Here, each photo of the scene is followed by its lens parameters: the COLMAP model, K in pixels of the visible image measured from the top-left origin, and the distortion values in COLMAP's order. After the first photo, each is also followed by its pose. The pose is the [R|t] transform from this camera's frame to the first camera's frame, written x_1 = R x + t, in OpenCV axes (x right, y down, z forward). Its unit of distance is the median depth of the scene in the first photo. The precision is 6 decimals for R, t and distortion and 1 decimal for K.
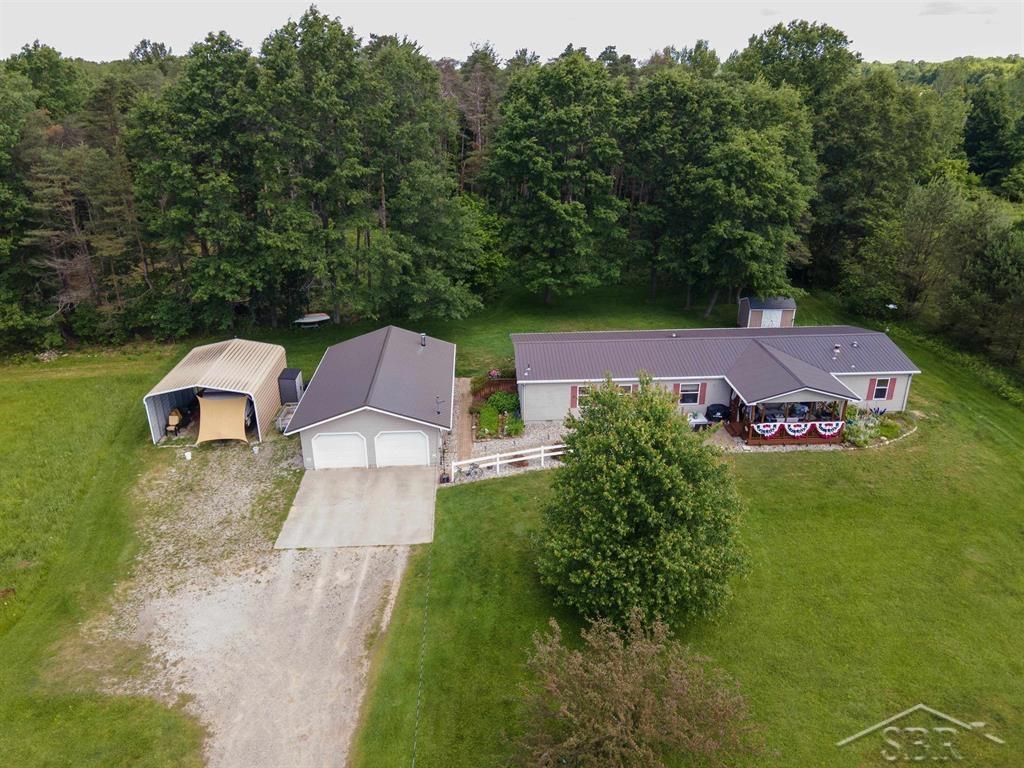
lens RADIAL K [[748.2, 0, 515.6], [0, 748.2, 386.6], [0, 0, 1]] dist [0.044655, -0.001059]
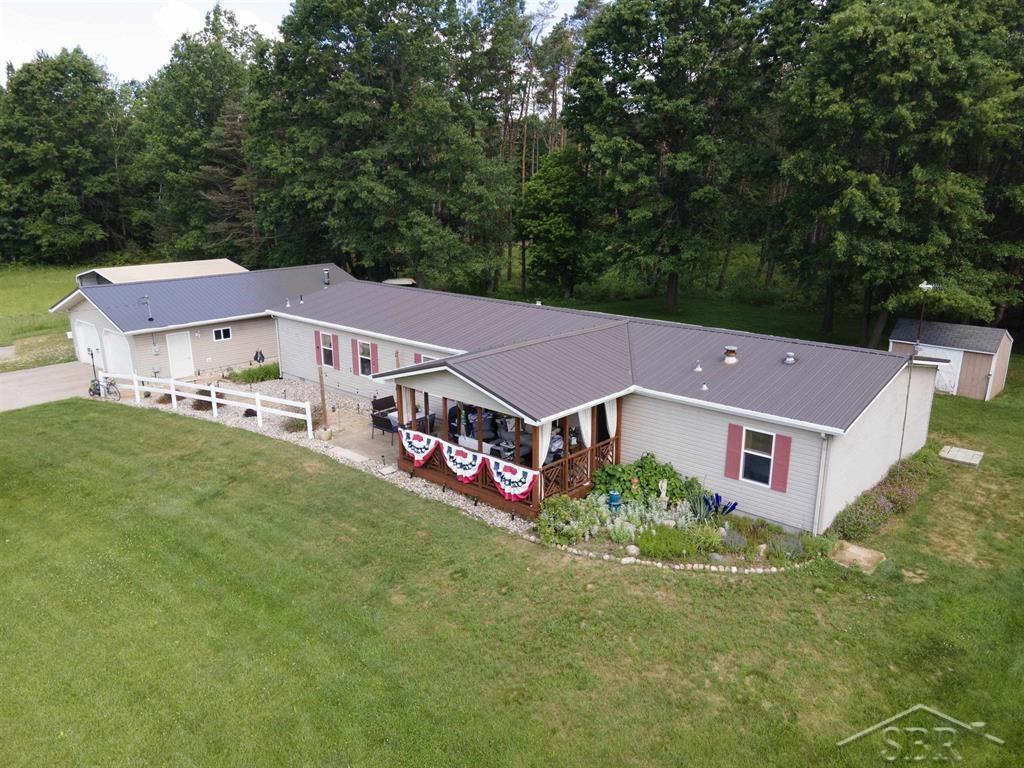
lens RADIAL K [[748.2, 0, 515.6], [0, 748.2, 386.6], [0, 0, 1]] dist [0.044655, -0.001059]
pose [[0.709750, 0.193689, -0.677303, 0.710617], [-0.271622, 0.962358, -0.009428, 0.005662], [0.649982, 0.190662, 0.735644, 0.659035]]
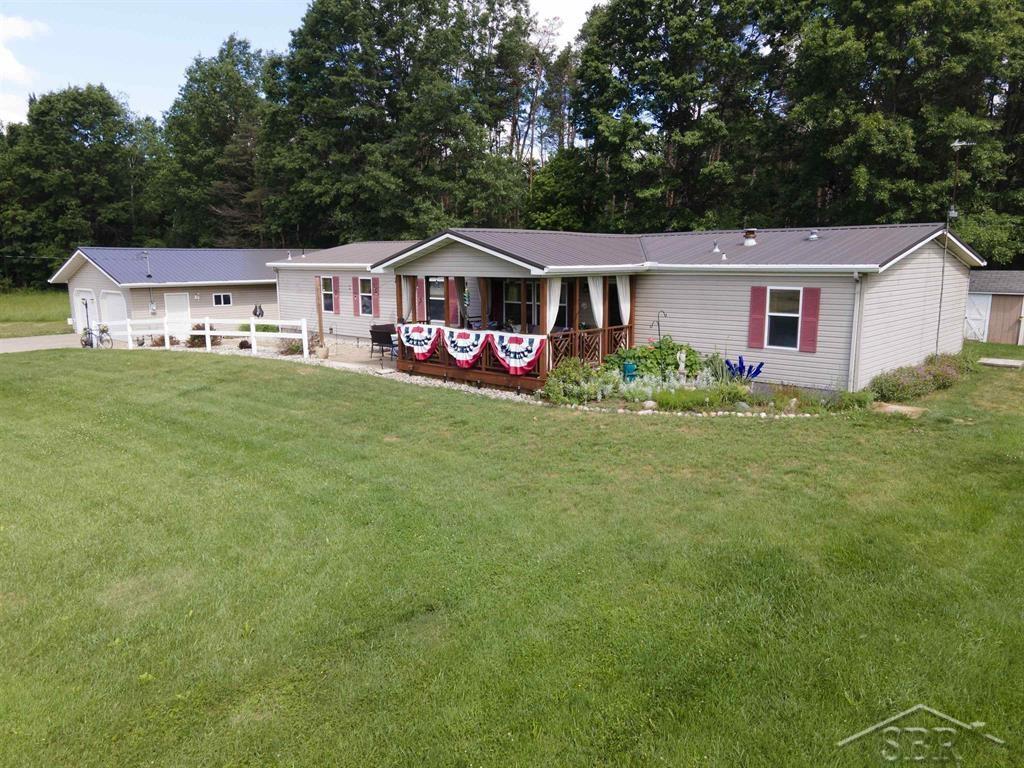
lens RADIAL K [[748.2, 0, 515.6], [0, 748.2, 386.6], [0, 0, 1]] dist [0.044655, -0.001059]
pose [[0.701520, 0.123478, -0.701871, 0.709199], [-0.269618, 0.957655, -0.101006, 0.117017], [0.659678, 0.260095, 0.705107, 0.709916]]
